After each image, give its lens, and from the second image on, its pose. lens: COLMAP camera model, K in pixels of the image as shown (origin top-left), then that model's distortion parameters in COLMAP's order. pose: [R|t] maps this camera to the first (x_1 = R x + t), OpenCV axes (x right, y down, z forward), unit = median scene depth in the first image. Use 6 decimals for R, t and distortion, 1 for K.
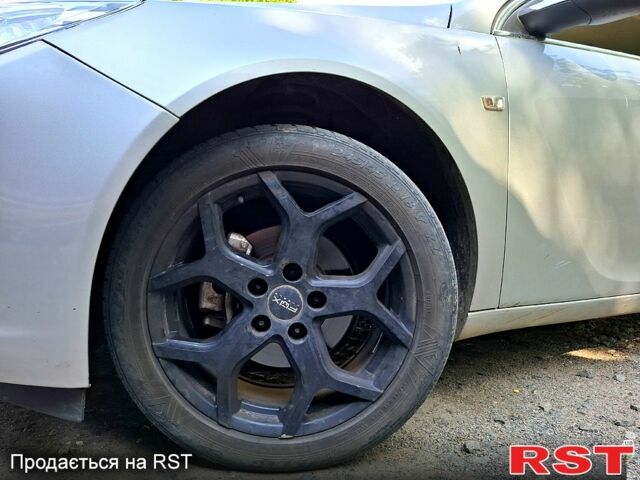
lens RADIAL K [[459.4, 0, 320.0], [0, 459.4, 240.0], [0, 0, 1]] dist [0.002801, -0.040429]
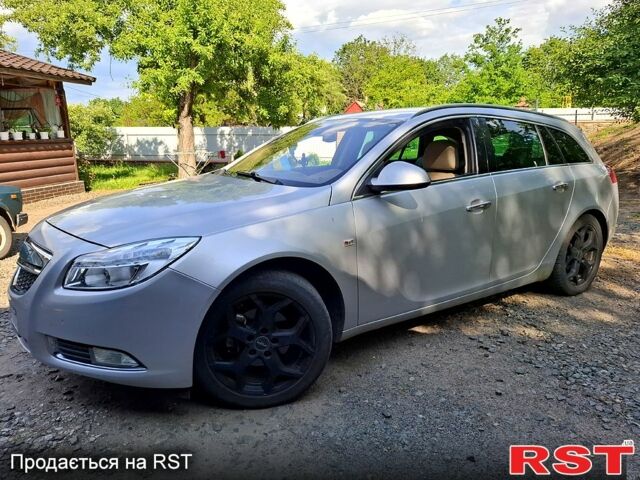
lens RADIAL K [[459.4, 0, 320.0], [0, 459.4, 240.0], [0, 0, 1]] dist [0.002801, -0.040429]
pose [[0.991225, -0.057834, 0.118859, -0.028360], [0.039935, 0.988210, 0.147802, -0.753349], [-0.126006, -0.141758, 0.981849, -1.361353]]
